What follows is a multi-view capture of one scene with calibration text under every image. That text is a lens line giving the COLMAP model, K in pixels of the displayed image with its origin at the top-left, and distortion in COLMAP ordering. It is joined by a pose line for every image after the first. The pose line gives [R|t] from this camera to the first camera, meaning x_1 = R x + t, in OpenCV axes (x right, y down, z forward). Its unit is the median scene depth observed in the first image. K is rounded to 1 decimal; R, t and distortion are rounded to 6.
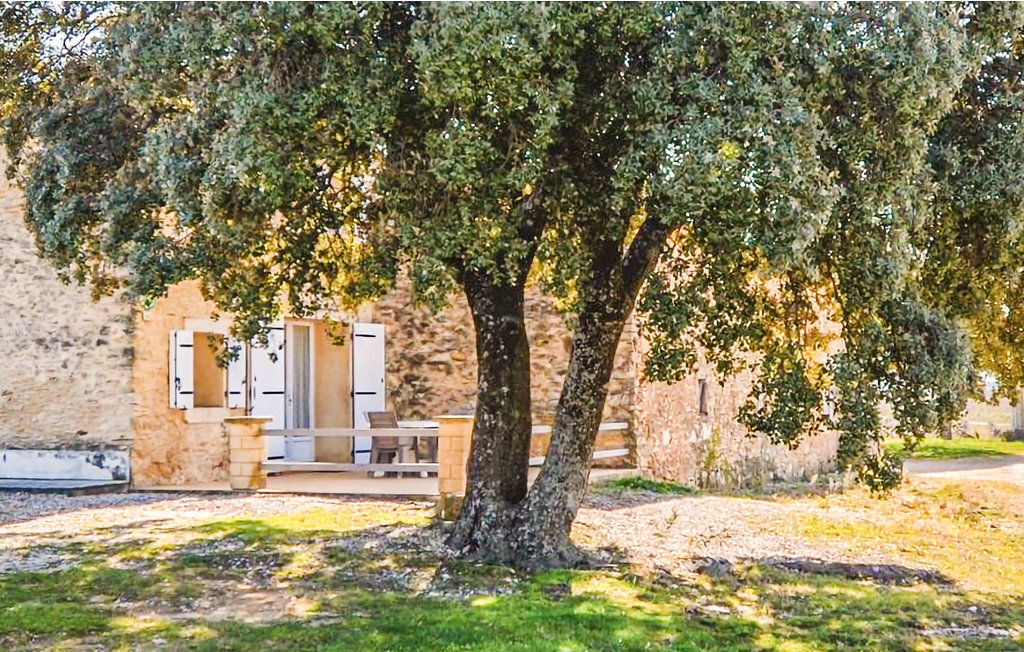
lens RADIAL K [[912.5, 0, 515.0], [0, 912.5, 344.3], [0, 0, 1]] dist [0.005910, 0.000292]
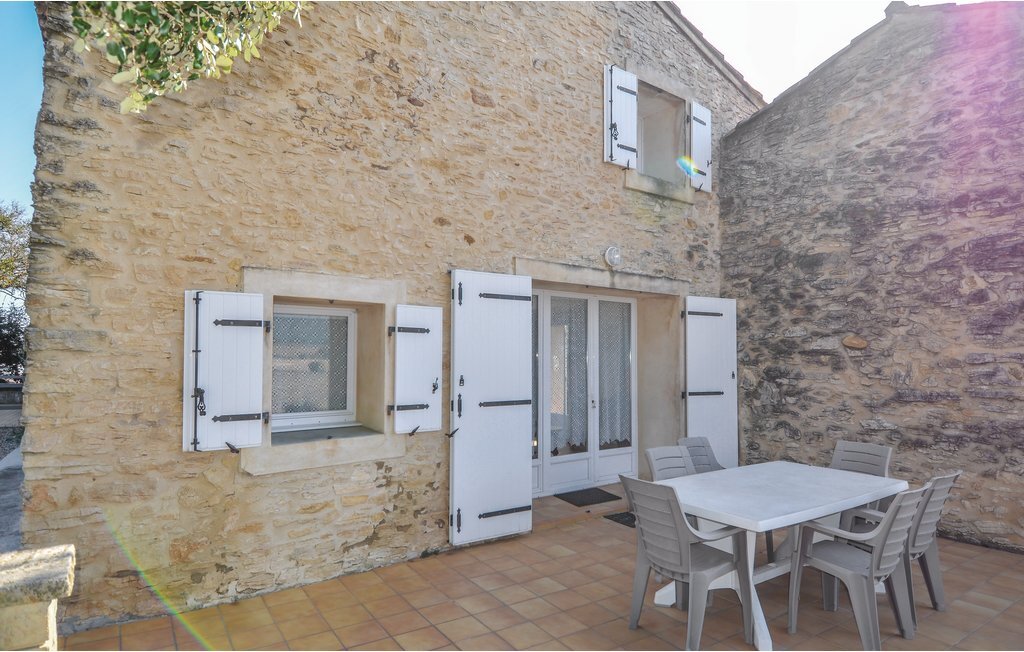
lens RADIAL K [[548.4, 0, 543.4], [0, 548.4, 342.8], [0, 0, 1]] dist [0.047515, -0.045644]
pose [[0.845646, -0.001088, -0.533743, -0.038877], [0.008903, 0.999888, 0.012066, 0.006918], [0.533670, -0.014955, 0.845561, 0.553165]]
